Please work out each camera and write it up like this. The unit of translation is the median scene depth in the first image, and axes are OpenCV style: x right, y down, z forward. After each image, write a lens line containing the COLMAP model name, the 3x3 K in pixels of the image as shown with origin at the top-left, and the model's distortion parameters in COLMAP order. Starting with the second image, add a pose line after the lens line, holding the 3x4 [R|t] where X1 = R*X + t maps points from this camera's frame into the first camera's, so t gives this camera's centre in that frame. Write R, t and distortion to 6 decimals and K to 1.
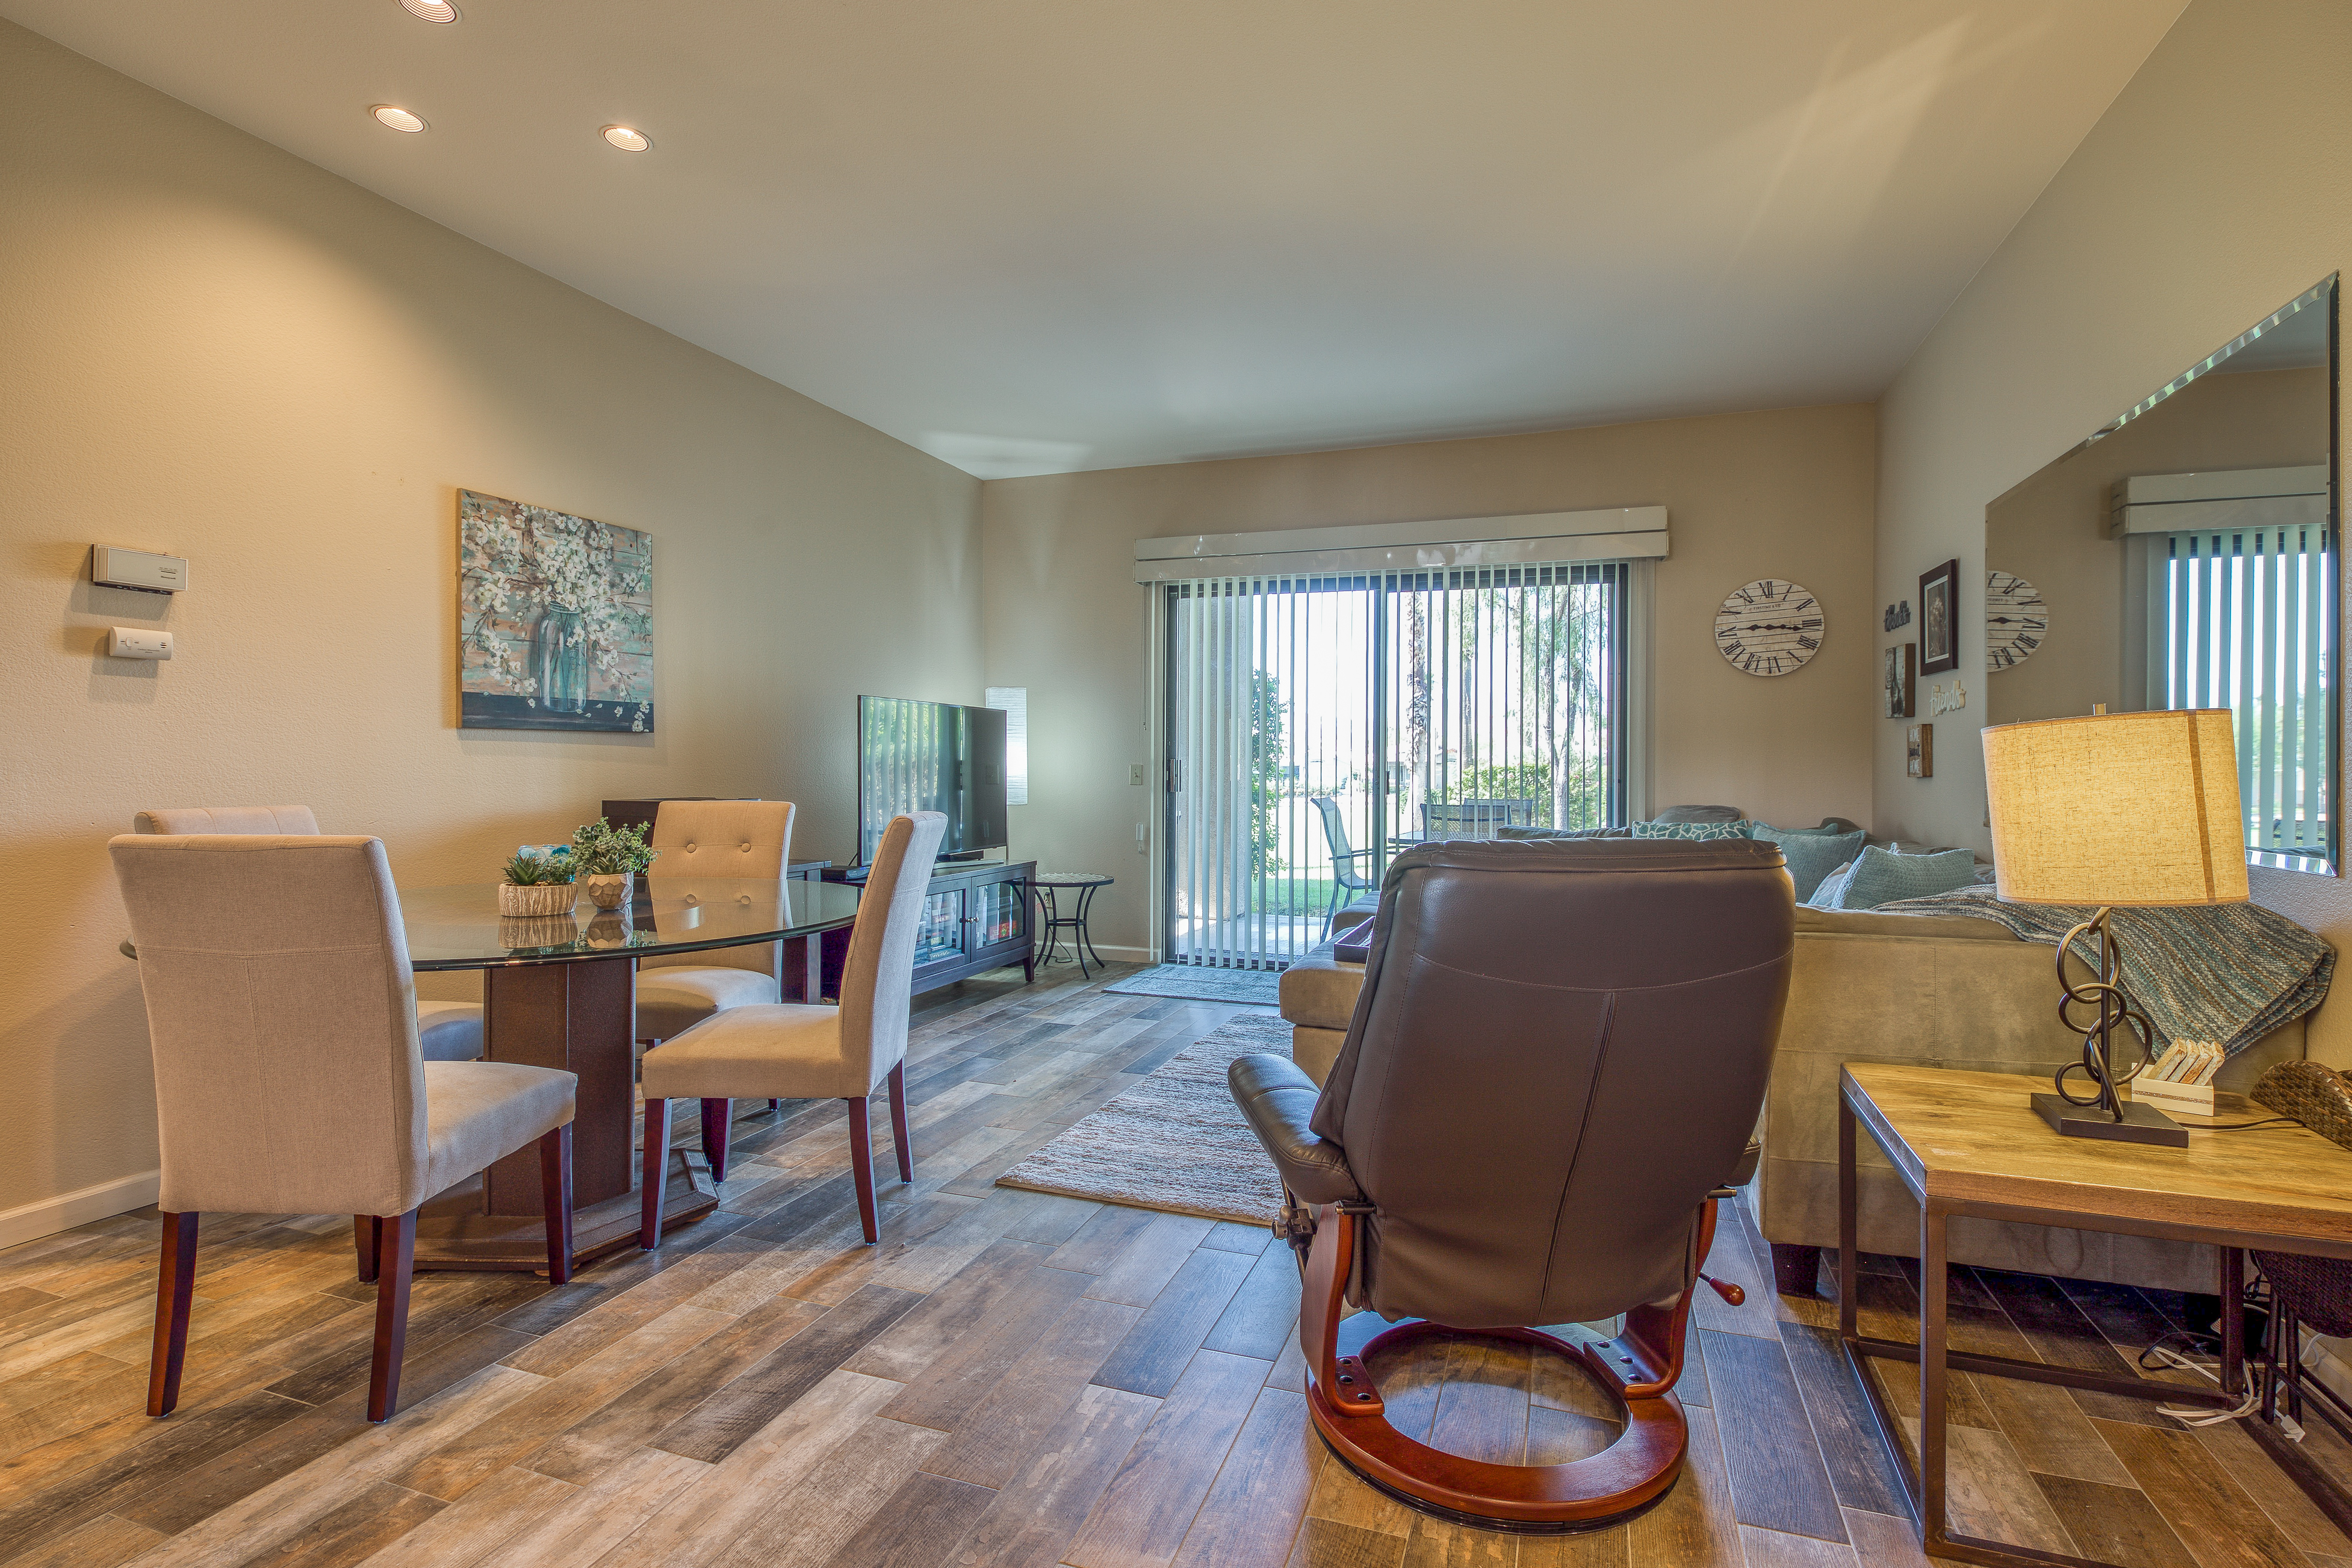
lens RADIAL K [[1120.8, 0, 1182.9], [0, 1120.8, 773.4], [0, 0, 1]] dist [-0.003767, -0.002505]
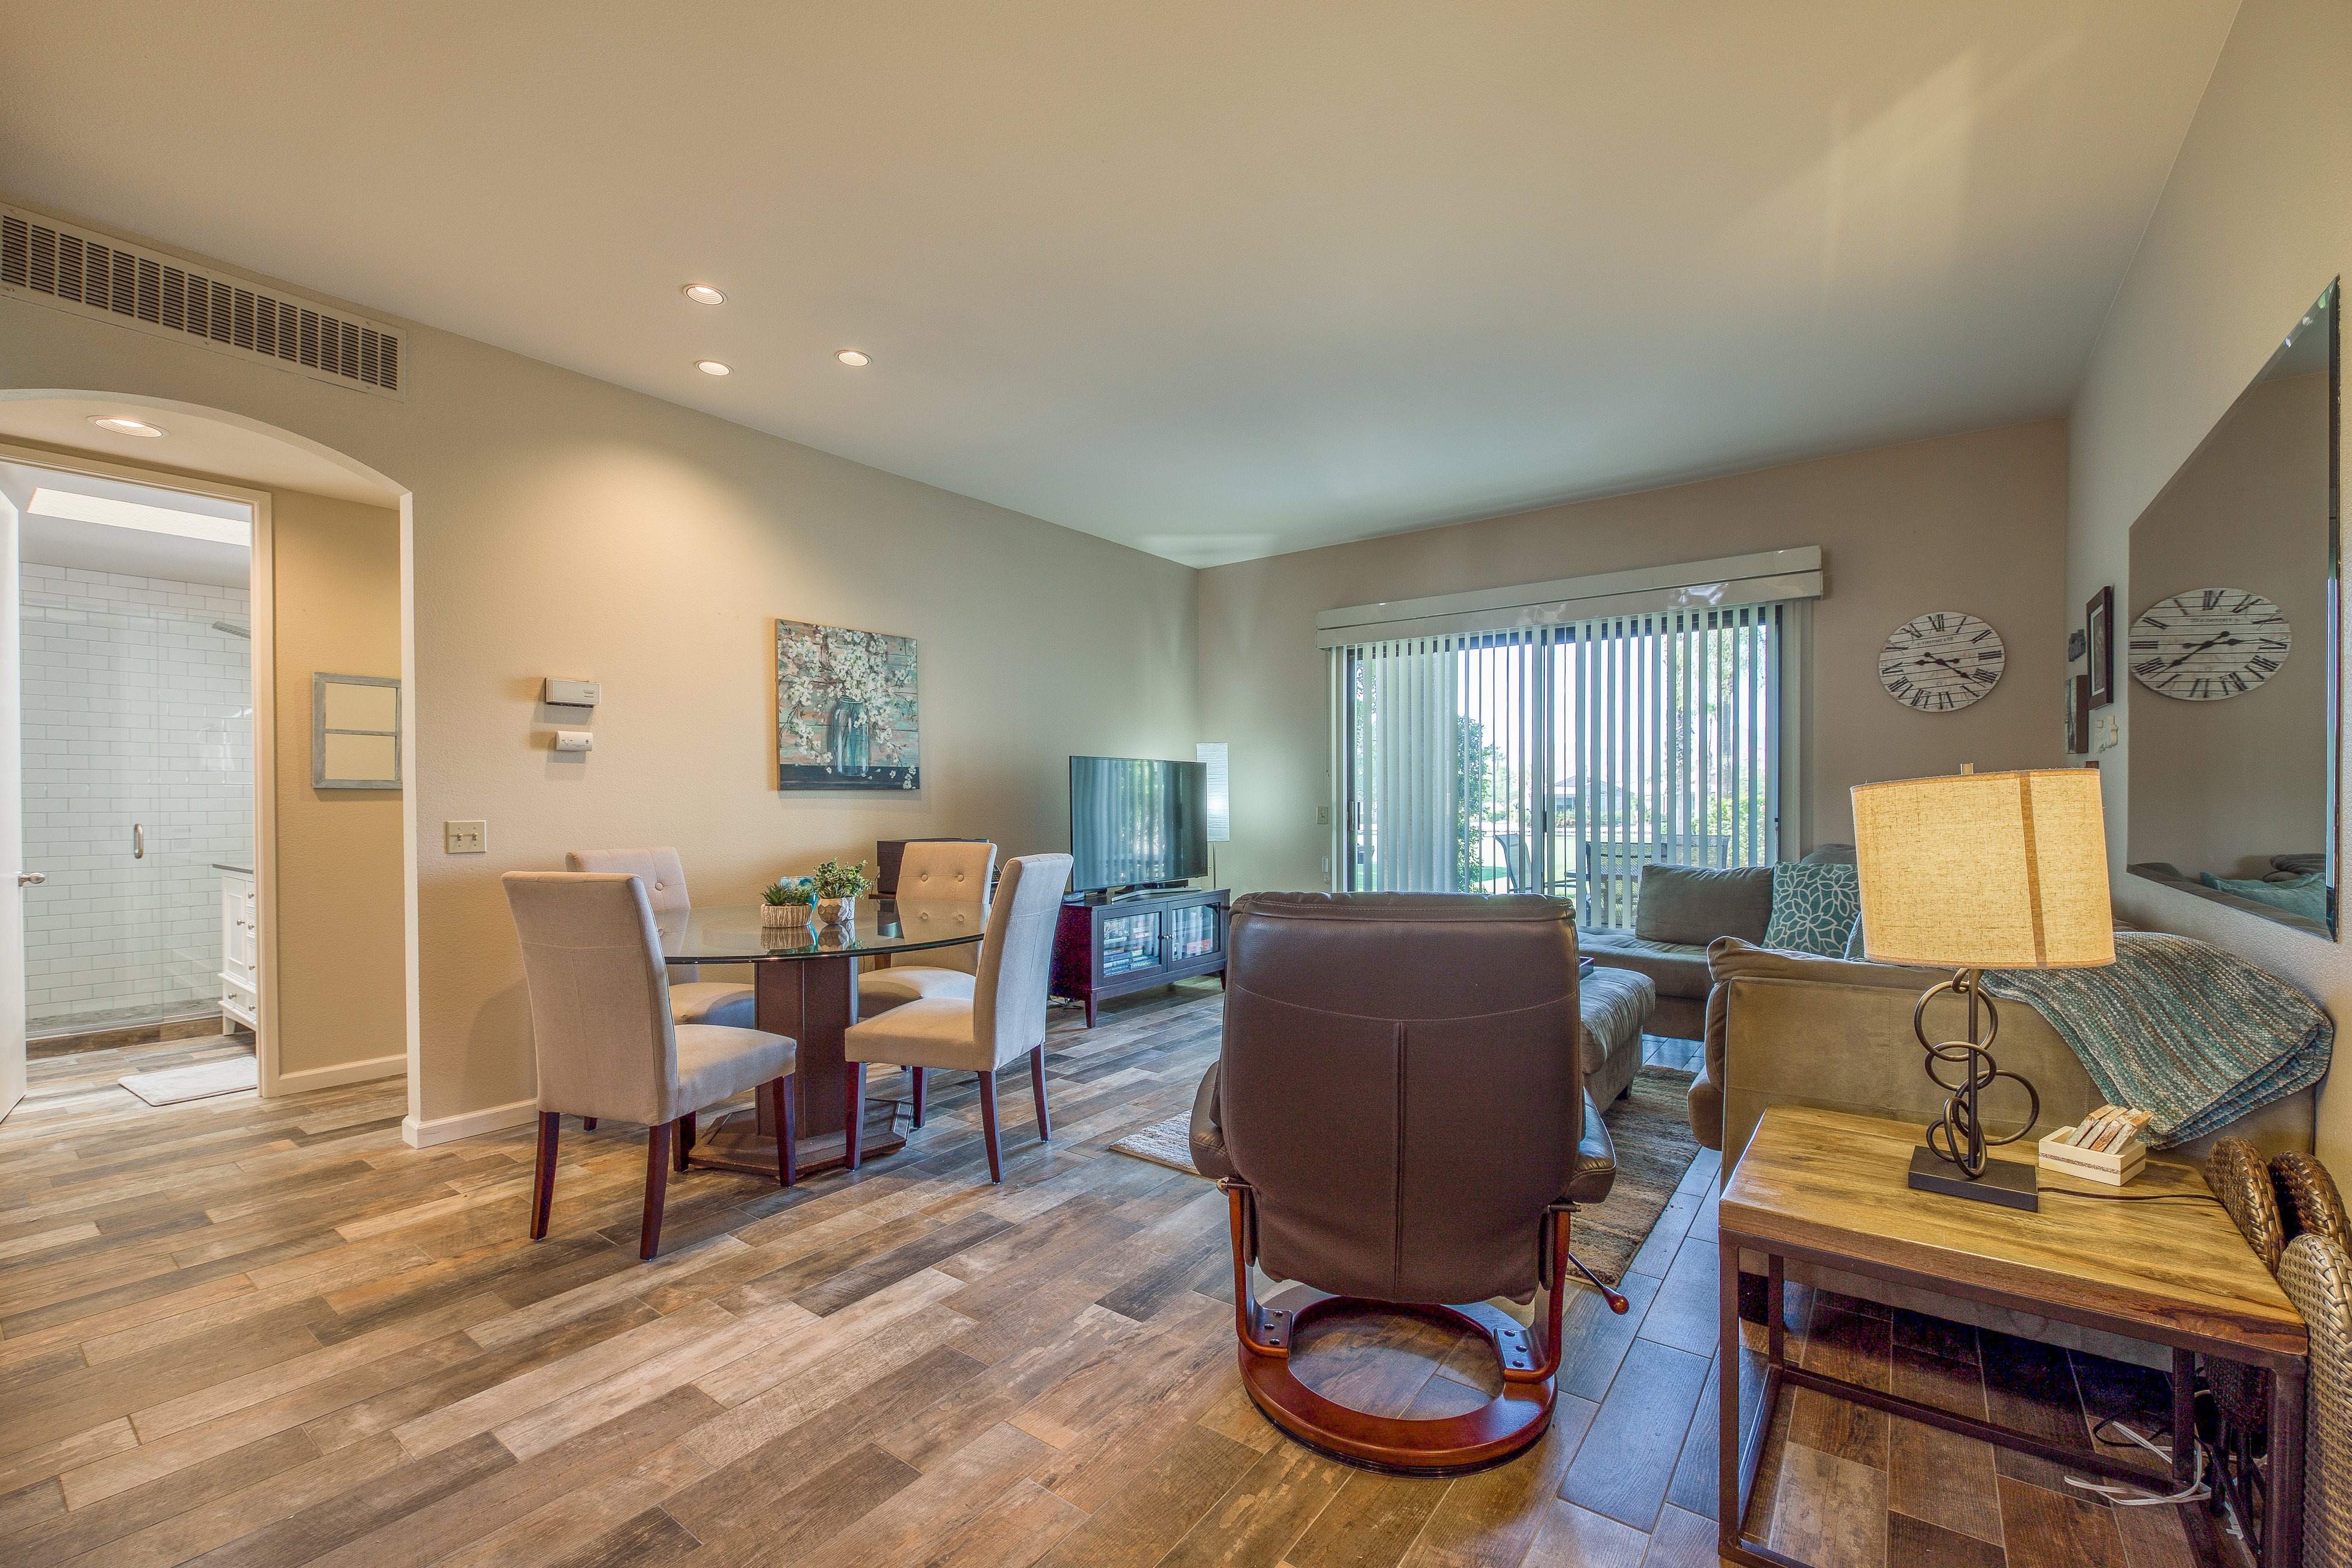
lens RADIAL K [[976.9, 0, 1151.1], [0, 976.9, 818.0], [0, 0, 1]] dist [-0.002955, -0.002760]
pose [[0.952888, -0.006619, -0.303249, 0.264277], [0.009907, 0.999908, 0.009306, -0.019479], [0.303159, -0.011872, 0.952866, -0.037191]]
